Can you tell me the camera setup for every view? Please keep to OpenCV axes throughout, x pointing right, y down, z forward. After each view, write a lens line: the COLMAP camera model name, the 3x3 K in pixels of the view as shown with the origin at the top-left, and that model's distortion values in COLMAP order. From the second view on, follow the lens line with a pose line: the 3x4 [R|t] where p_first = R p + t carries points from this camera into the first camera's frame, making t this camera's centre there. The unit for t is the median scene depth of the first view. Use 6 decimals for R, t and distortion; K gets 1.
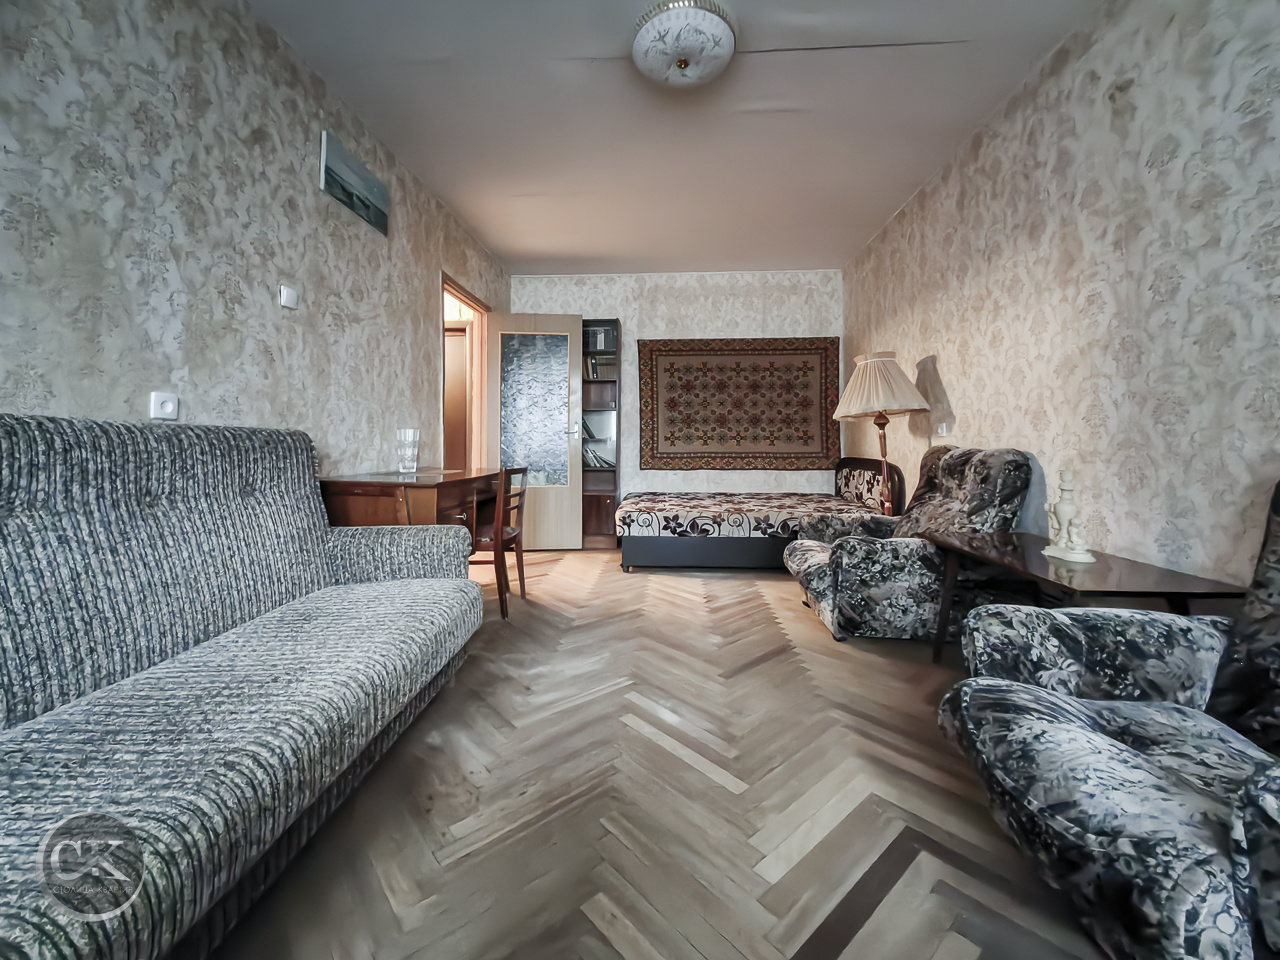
lens RADIAL K [[519.8, 0, 651.2], [0, 519.8, 443.2], [0, 0, 1]] dist [0.018833, -0.010268]
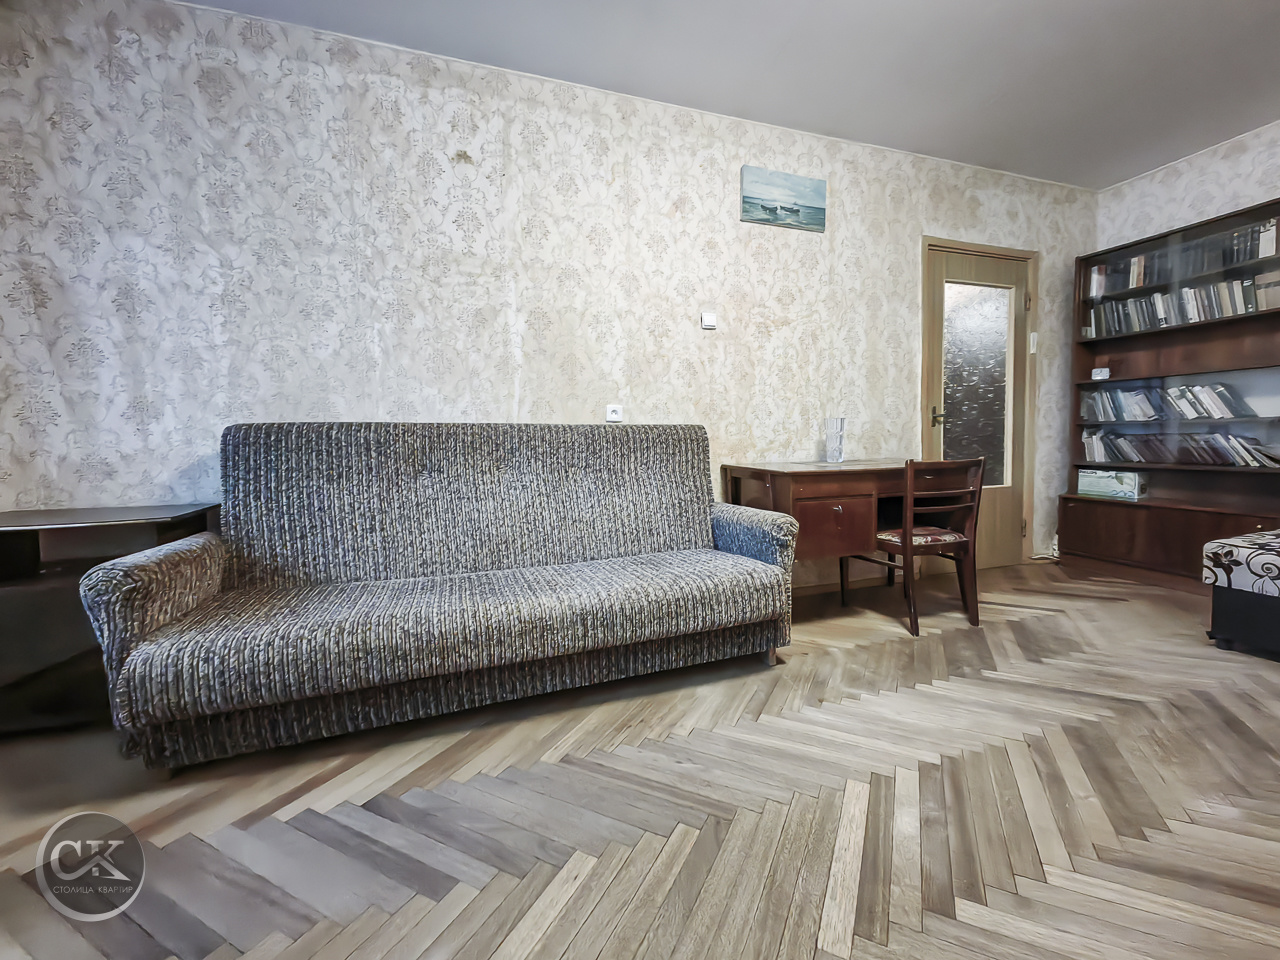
lens RADIAL K [[514.7, 0, 641.8], [0, 514.7, 473.6], [0, 0, 1]] dist [0.012522, 0.000207]
pose [[0.375393, 0.049639, -0.925536, 0.467261], [0.019075, 0.997940, 0.061259, 0.014534], [0.926670, -0.040650, 0.373672, 0.396976]]
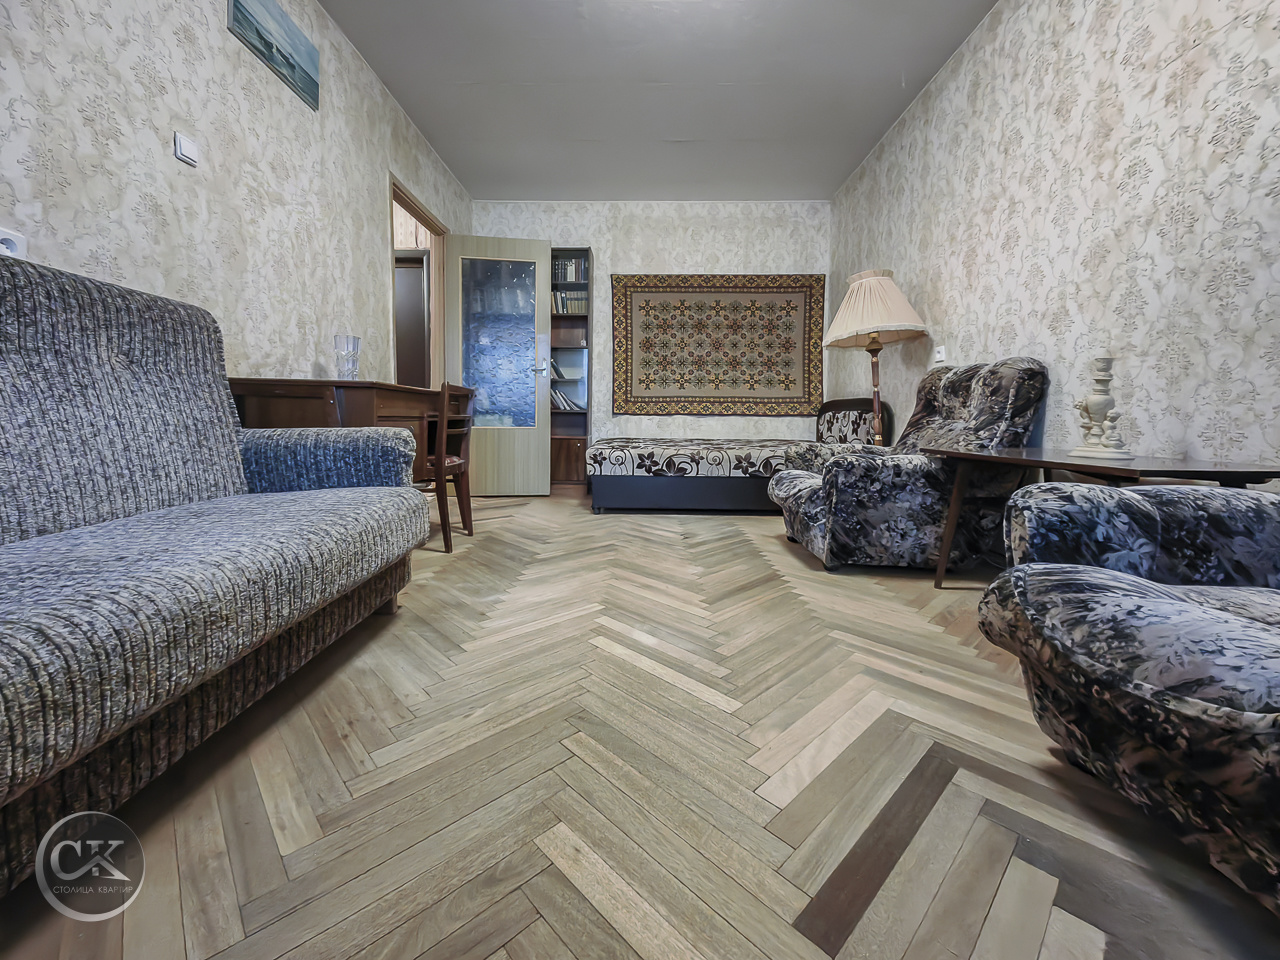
lens RADIAL K [[522.4, 0, 646.2], [0, 522.4, 439.7], [0, 0, 1]] dist [0.016555, -0.009508]
pose [[0.998957, 0.009042, 0.044751, -0.006422], [-0.011122, 0.998859, 0.046433, 0.140214], [-0.044281, -0.046883, 0.997918, 0.136987]]
